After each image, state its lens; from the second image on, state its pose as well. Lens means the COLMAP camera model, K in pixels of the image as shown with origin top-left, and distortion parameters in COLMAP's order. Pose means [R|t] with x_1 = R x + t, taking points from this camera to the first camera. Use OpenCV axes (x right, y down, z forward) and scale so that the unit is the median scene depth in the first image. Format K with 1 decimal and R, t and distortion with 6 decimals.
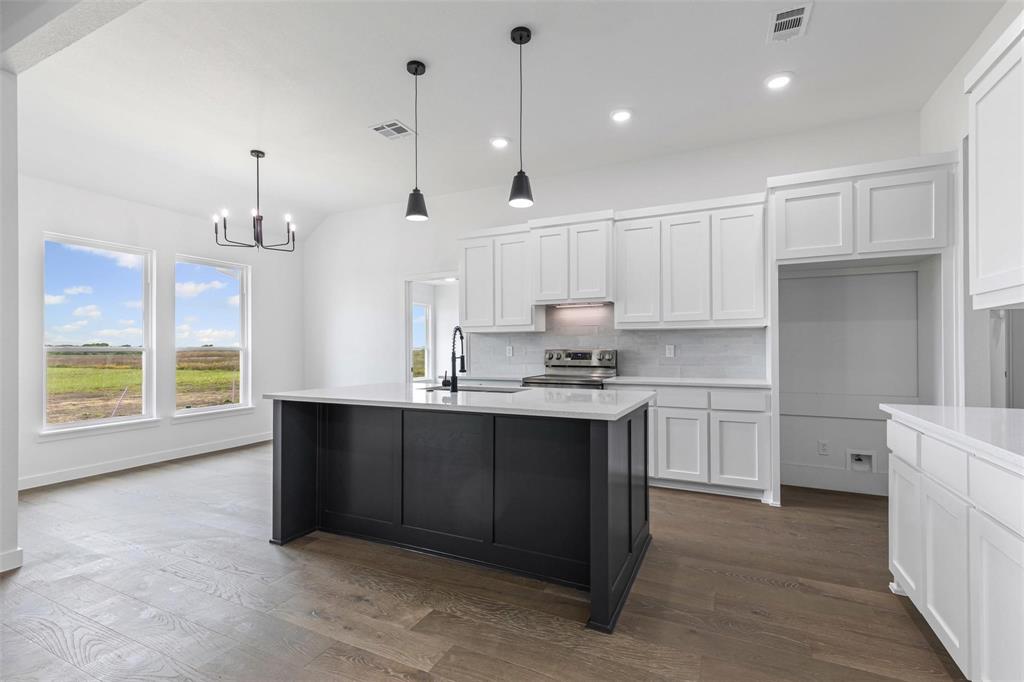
lens RADIAL K [[461.5, 0, 513.0], [0, 461.5, 347.2], [0, 0, 1]] dist [0.011950, -0.000076]
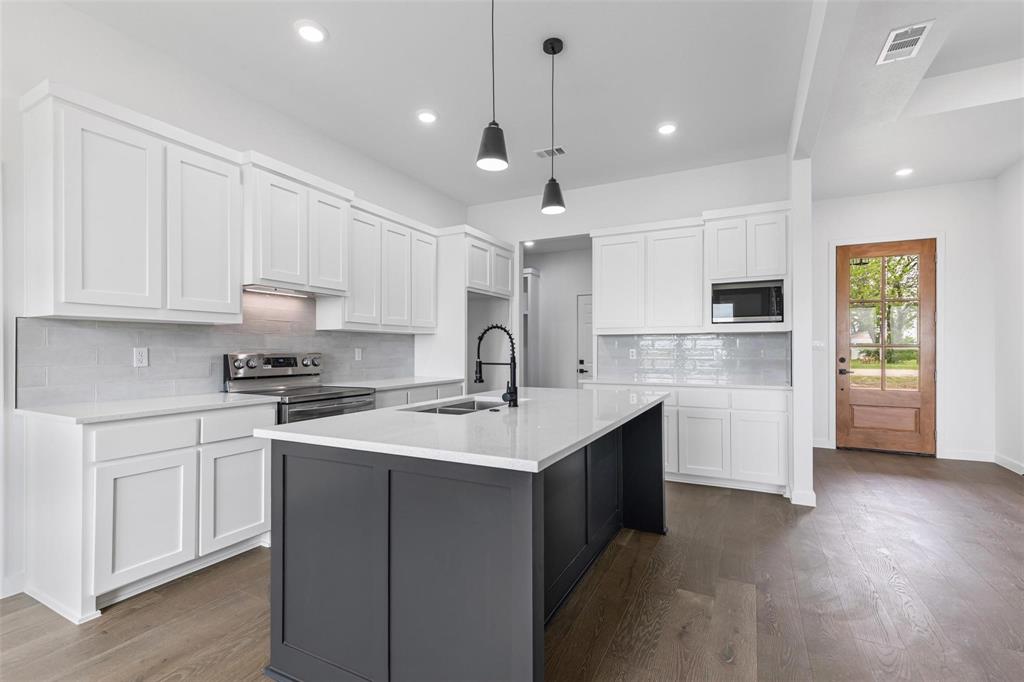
lens RADIAL K [[461.5, 0, 514.9], [0, 461.5, 342.5], [0, 0, 1]] dist [0.011950, -0.000076]
pose [[0.030117, 0.019920, 0.999348, -0.613311], [0.002172, 0.999798, -0.019994, 0.003599], [-0.999544, 0.002773, 0.030068, 0.643366]]
